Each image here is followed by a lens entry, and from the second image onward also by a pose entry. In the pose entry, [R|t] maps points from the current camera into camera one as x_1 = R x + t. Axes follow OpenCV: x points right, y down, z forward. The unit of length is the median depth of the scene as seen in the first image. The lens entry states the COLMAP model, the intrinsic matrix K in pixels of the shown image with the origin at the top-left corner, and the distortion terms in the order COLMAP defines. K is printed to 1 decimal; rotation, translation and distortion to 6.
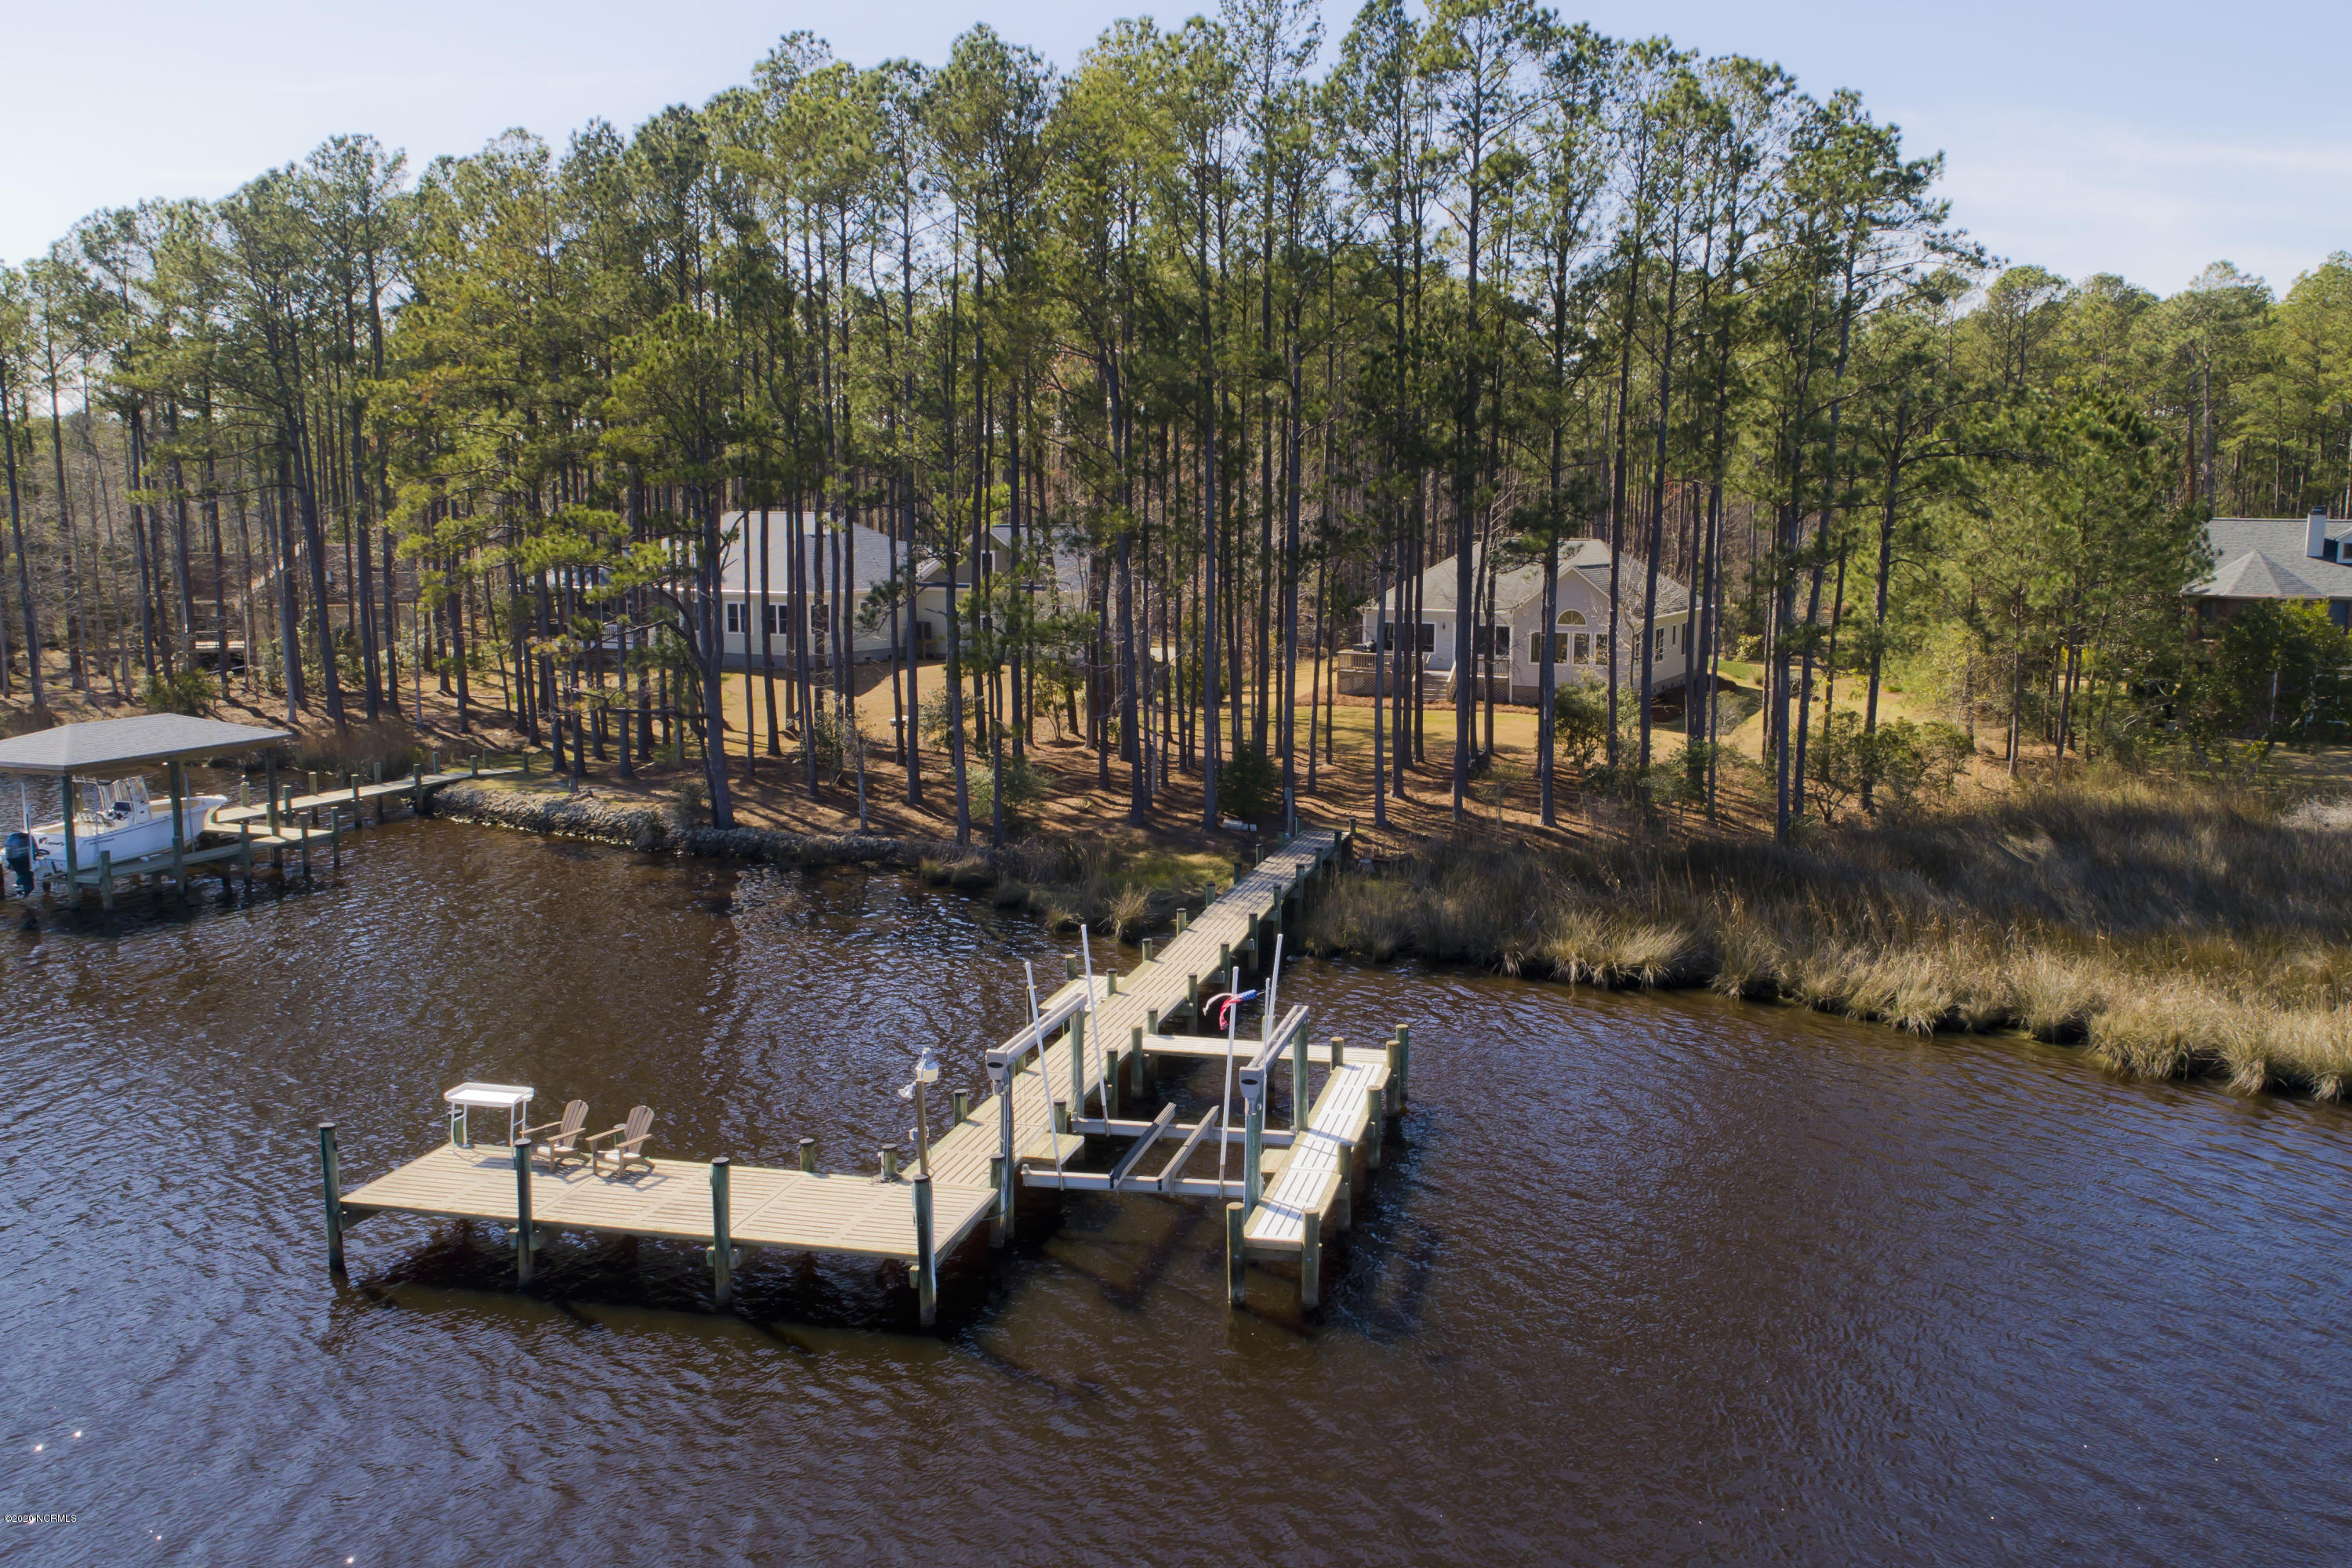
lens RADIAL K [[1925.5, 0, 1218.9], [0, 1925.5, 777.4], [0, 0, 1]] dist [-0.002919, 0.007928]
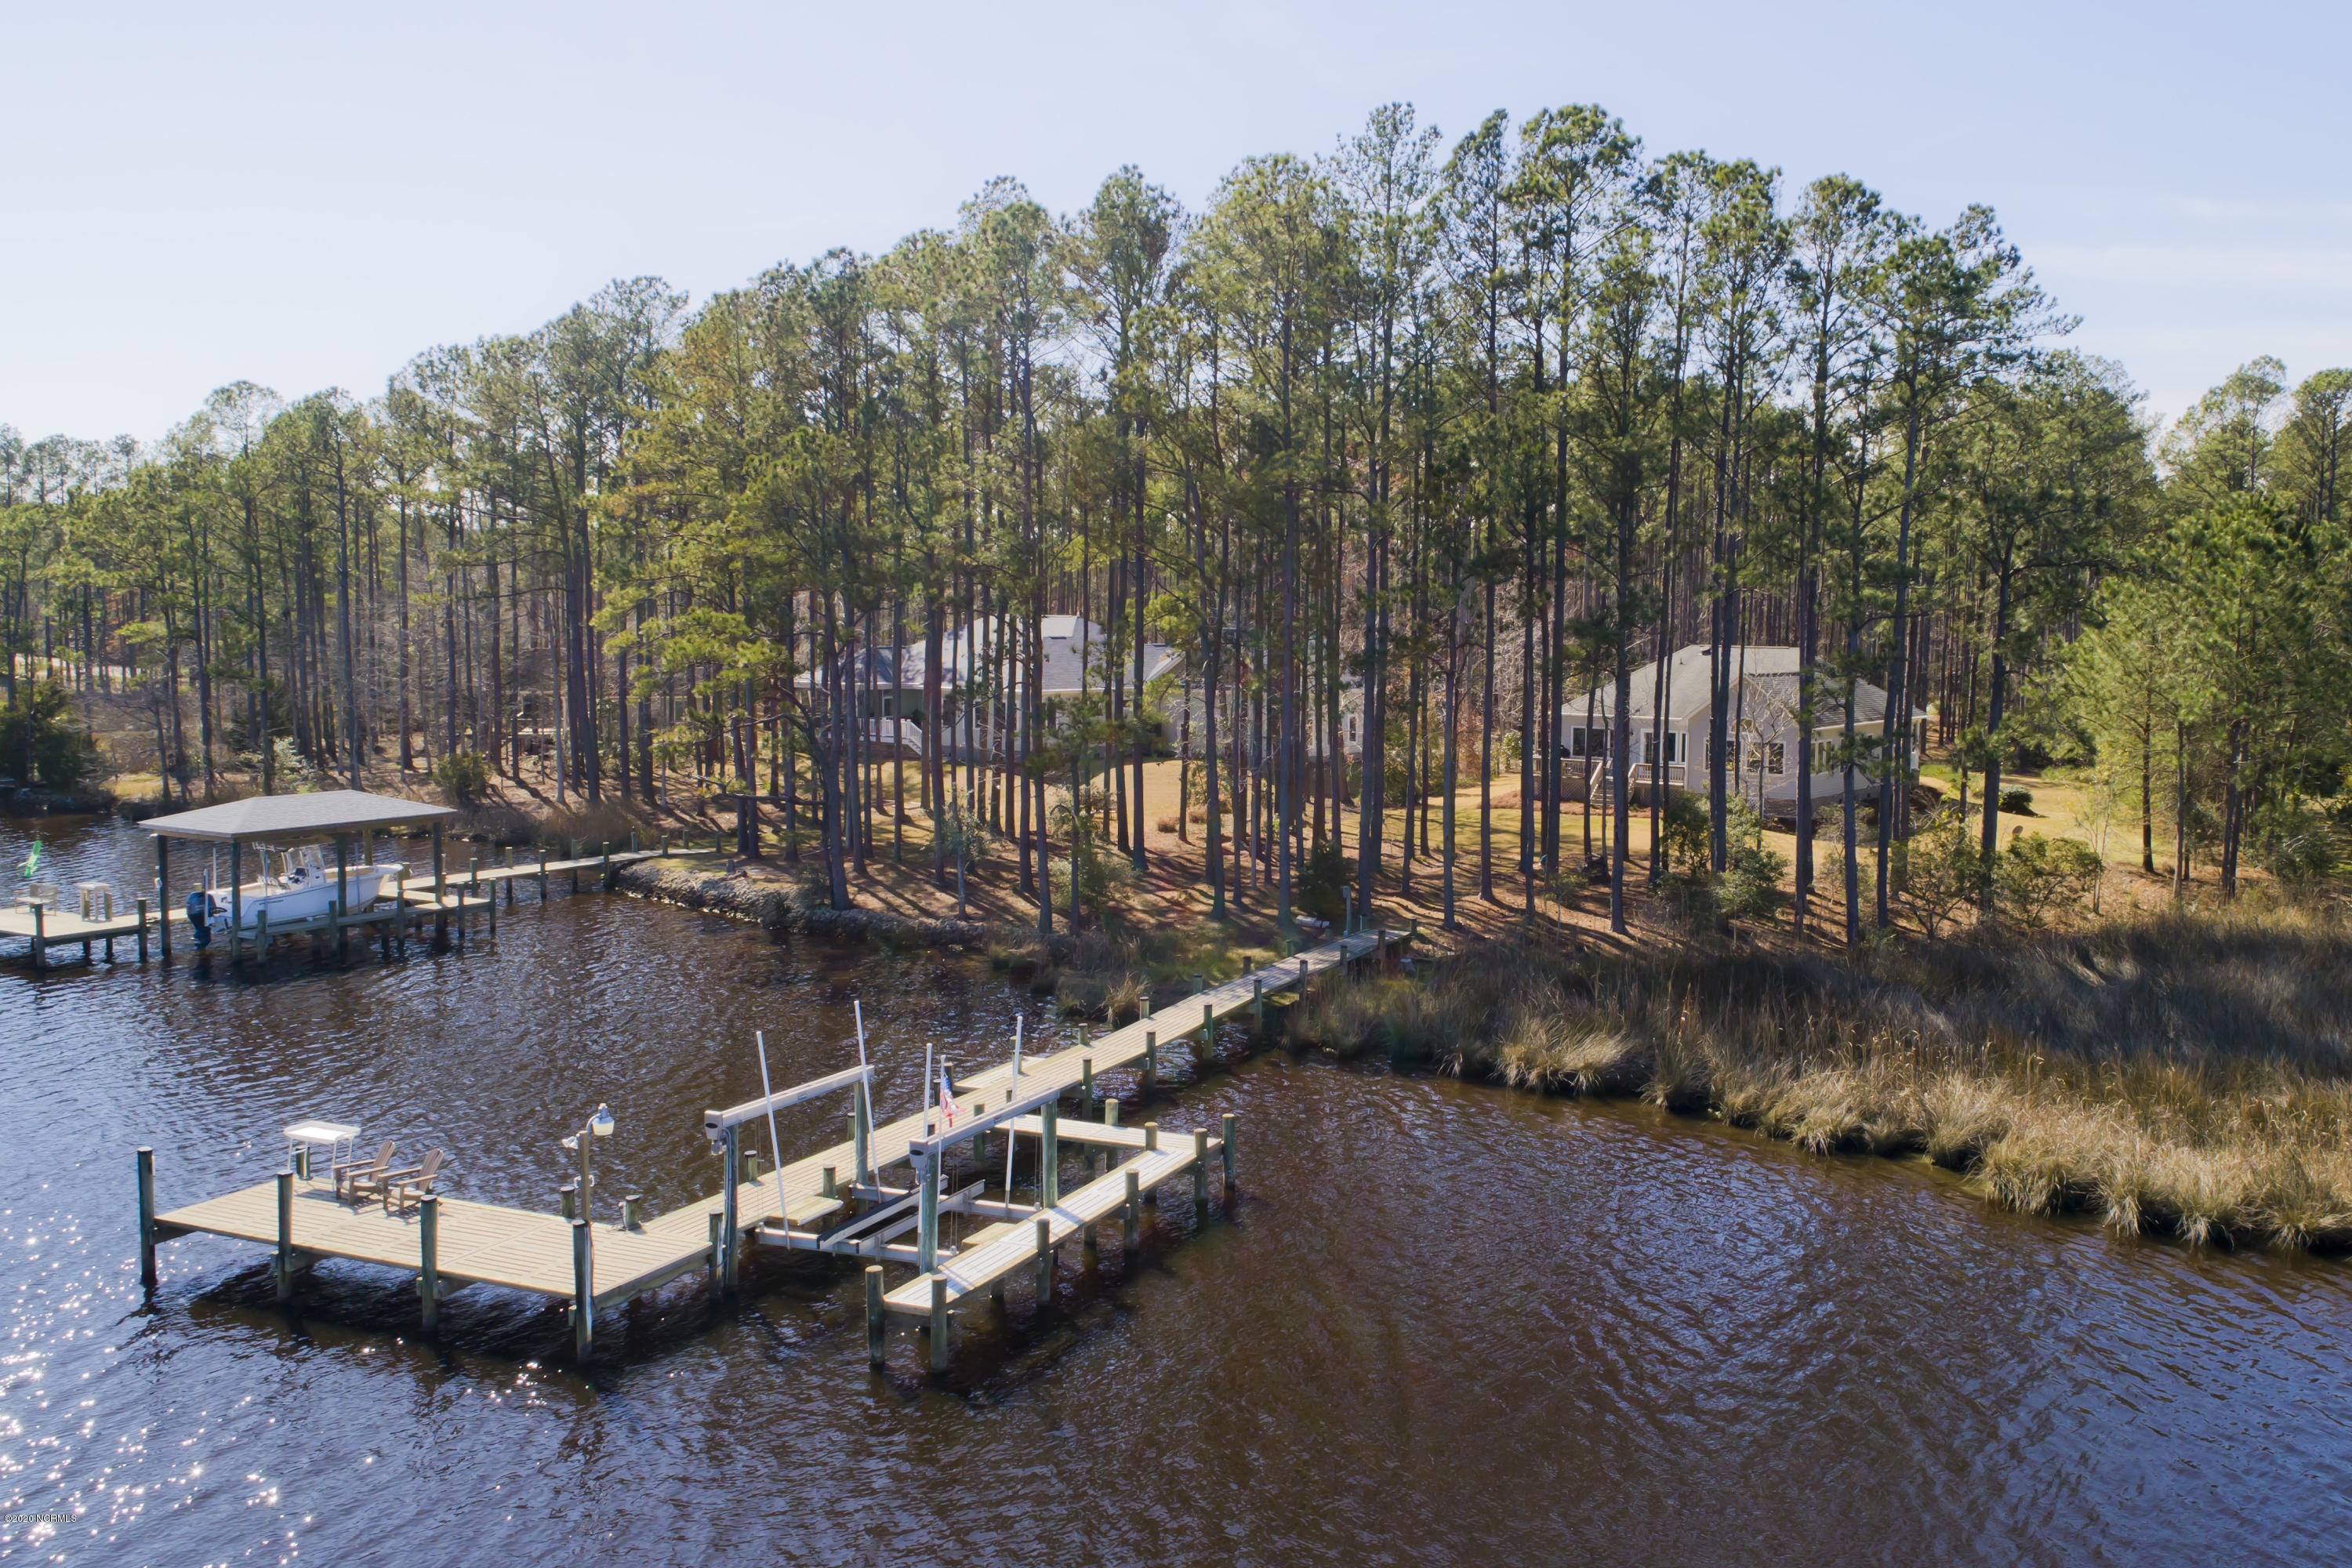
lens RADIAL K [[1920.6, 0, 1324.3], [0, 1920.6, 698.0], [0, 0, 1]] dist [0.000495, -0.005367]
pose [[0.987081, 0.013476, -0.159652, 0.188407], [-0.028558, 0.995298, -0.092552, 0.000932], [0.157654, 0.095915, 0.982825, -0.011027]]
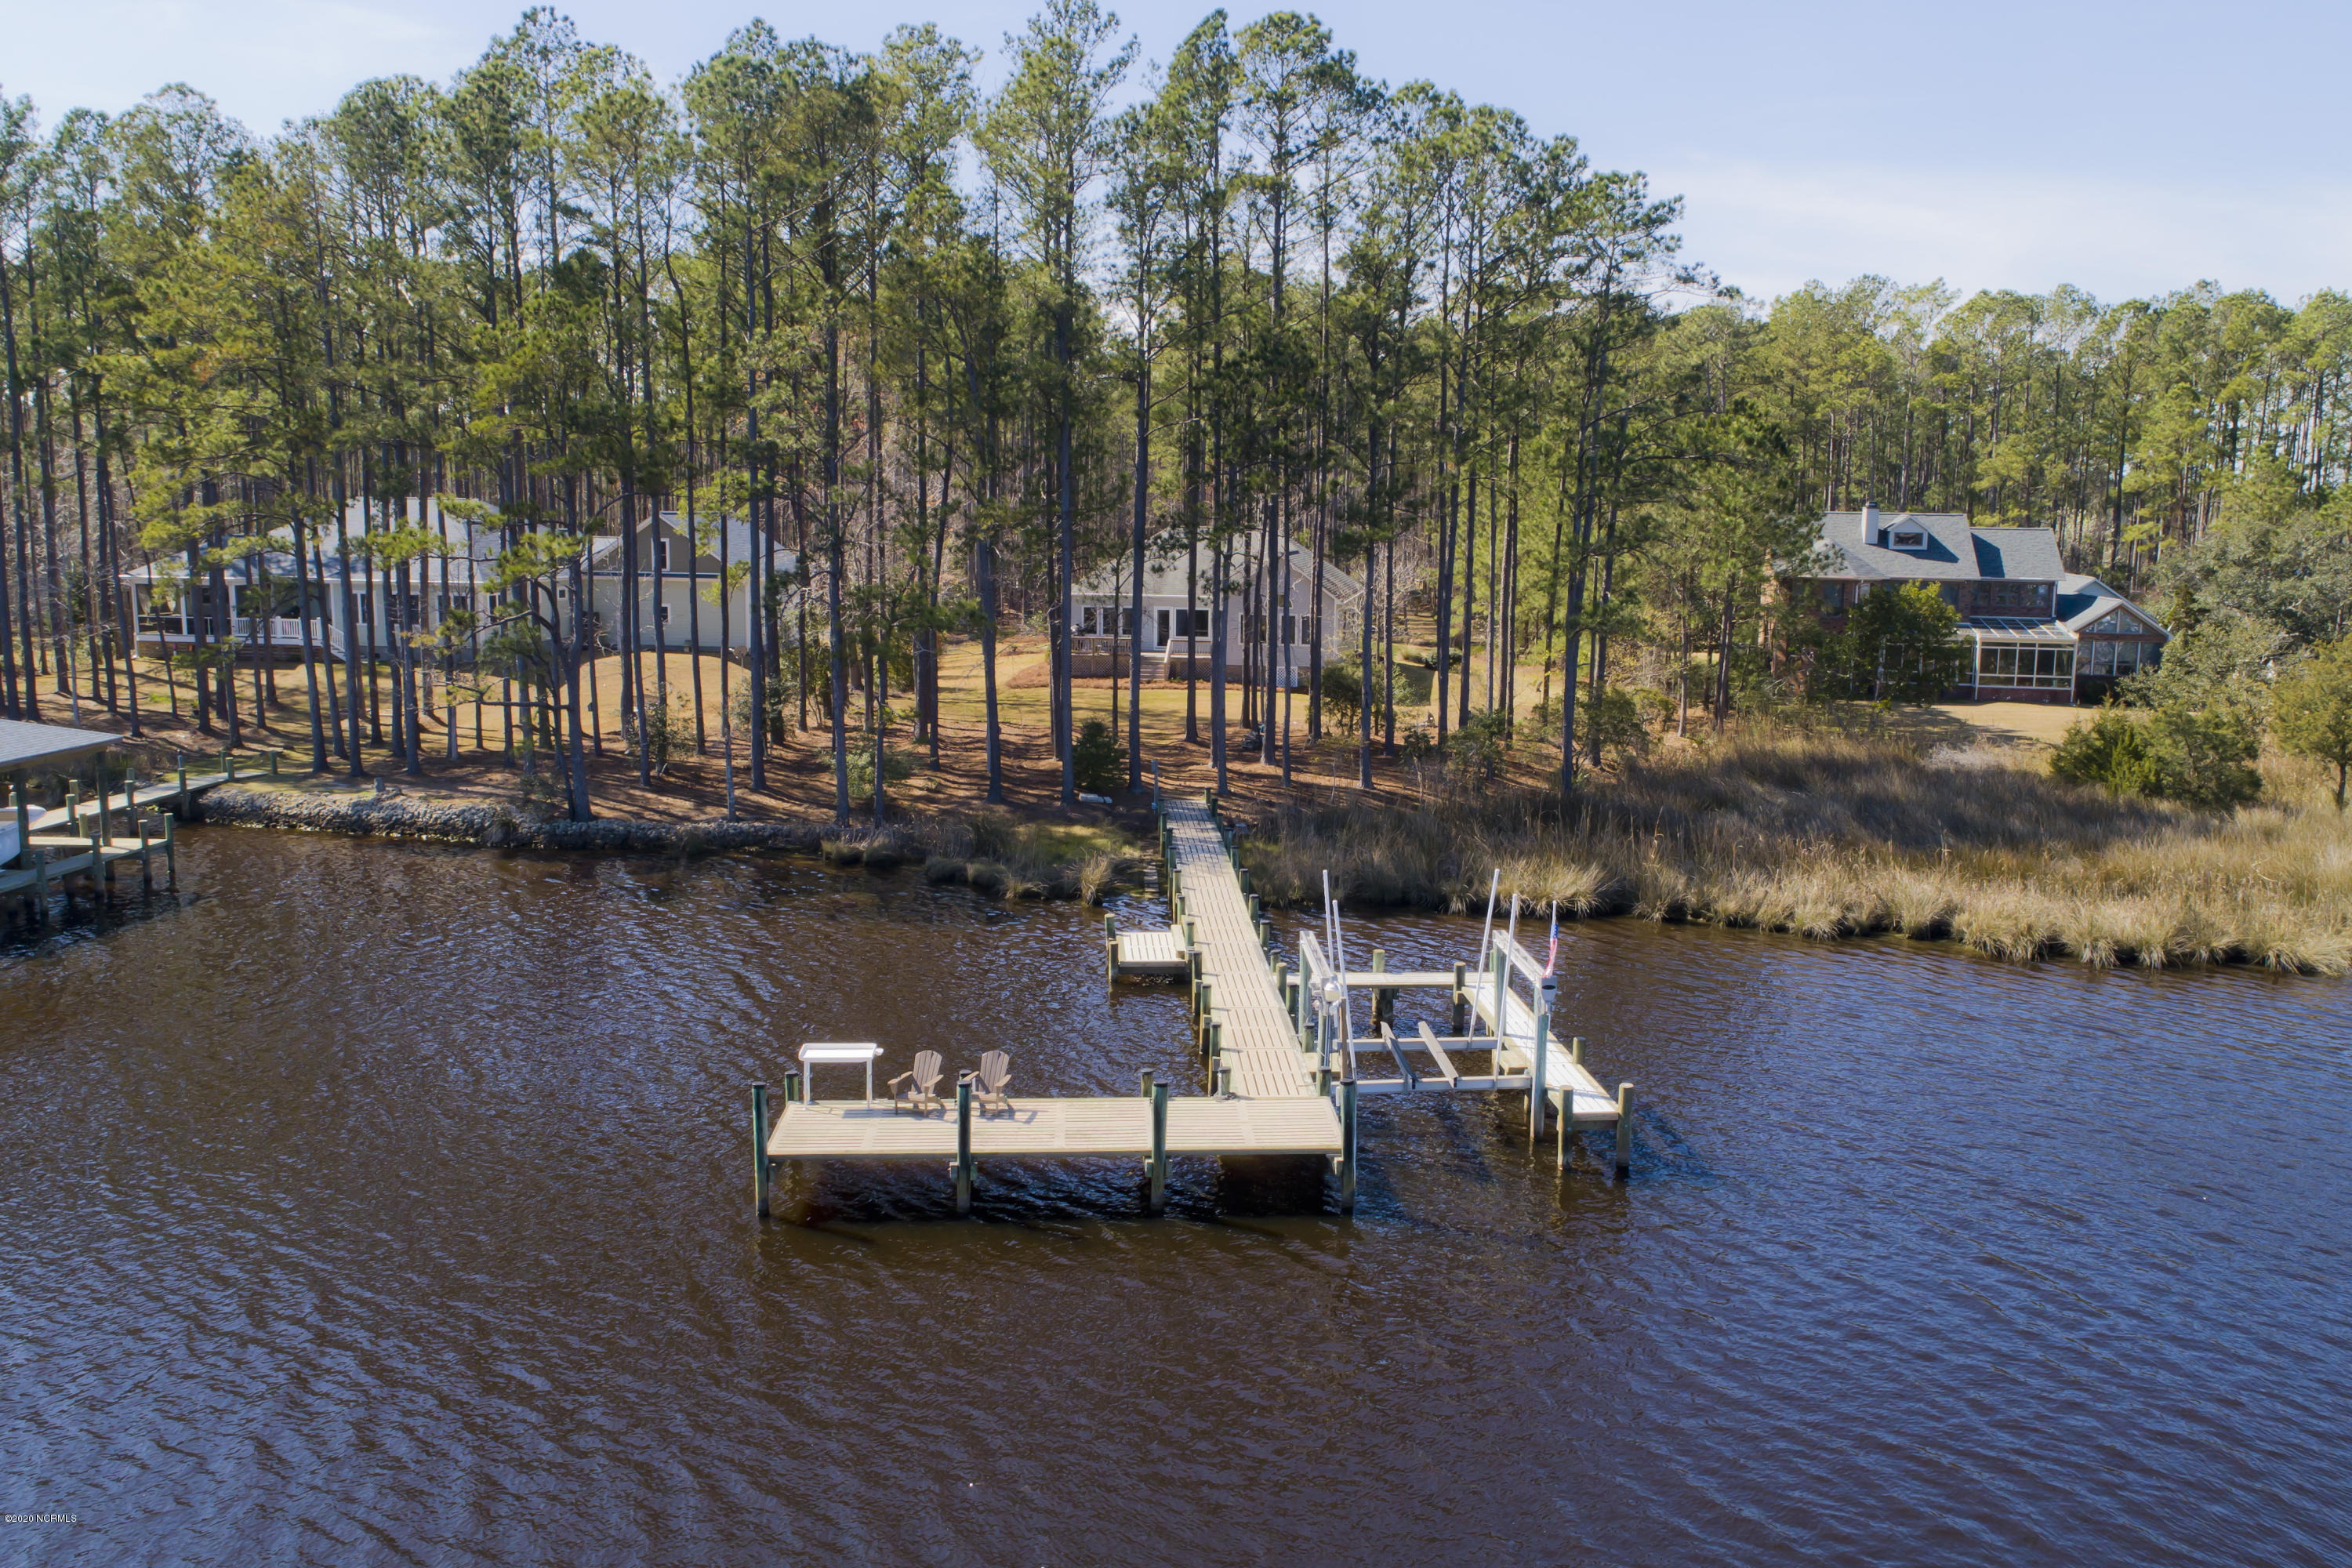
lens RADIAL K [[1937.9, 0, 1176.0], [0, 1937.9, 784.0], [0, 0, 1]] dist [0.001511, -0.003759]
pose [[0.961647, -0.034702, 0.272086, -0.252505], [0.031766, 0.999380, 0.015189, 0.002134], [-0.272444, -0.005963, 0.962153, -0.048749]]
